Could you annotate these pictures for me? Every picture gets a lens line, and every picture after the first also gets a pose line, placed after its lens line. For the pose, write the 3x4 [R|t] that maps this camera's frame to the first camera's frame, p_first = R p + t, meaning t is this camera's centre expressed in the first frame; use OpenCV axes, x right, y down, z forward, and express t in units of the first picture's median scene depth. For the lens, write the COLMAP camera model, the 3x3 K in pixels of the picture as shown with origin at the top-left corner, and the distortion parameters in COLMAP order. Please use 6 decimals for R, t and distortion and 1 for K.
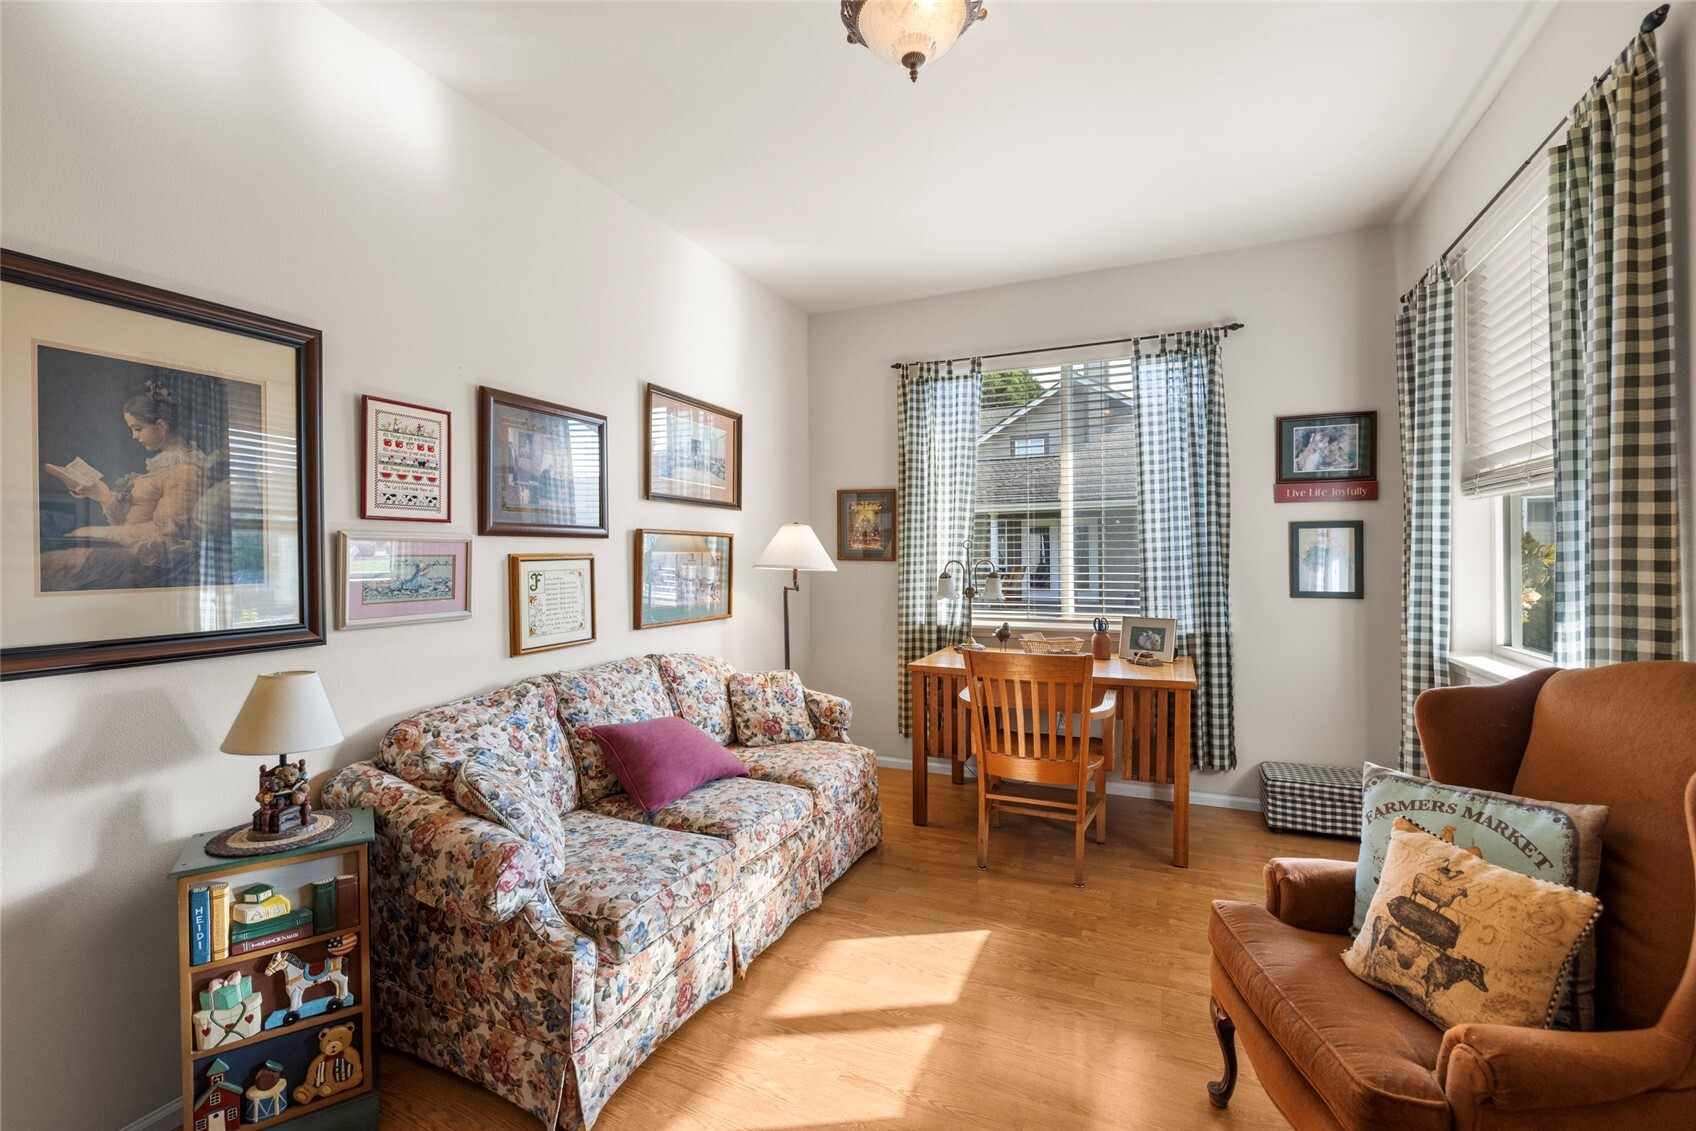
lens RADIAL K [[718.7, 0, 836.0], [0, 718.7, 556.3], [0, 0, 1]] dist [0.000695, -0.000095]
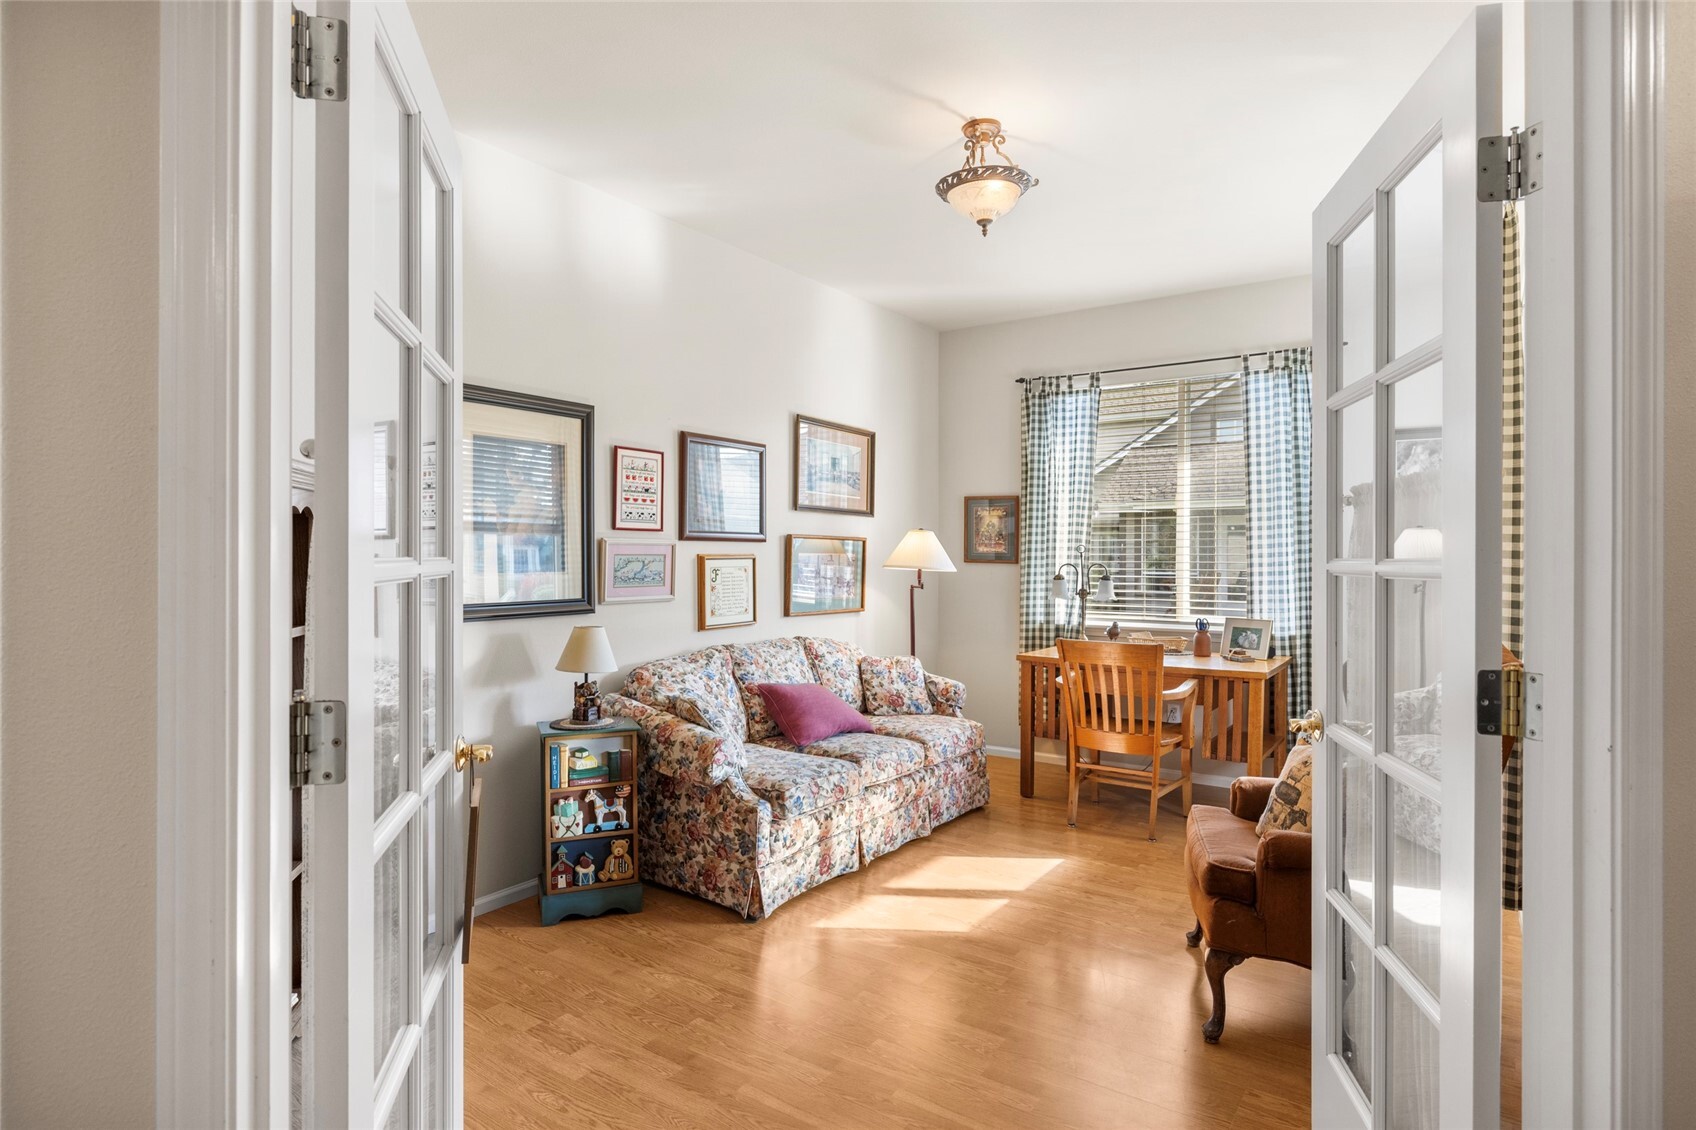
lens RADIAL K [[885.2, 0, 843.6], [0, 885.2, 555.9], [0, 0, 1]] dist [-0.004583, -0.000309]
pose [[0.984215, 0.009857, -0.176702, 0.106726], [-0.010342, 0.999945, -0.001820, 0.000397], [0.176674, 0.003619, 0.984263, -0.592437]]
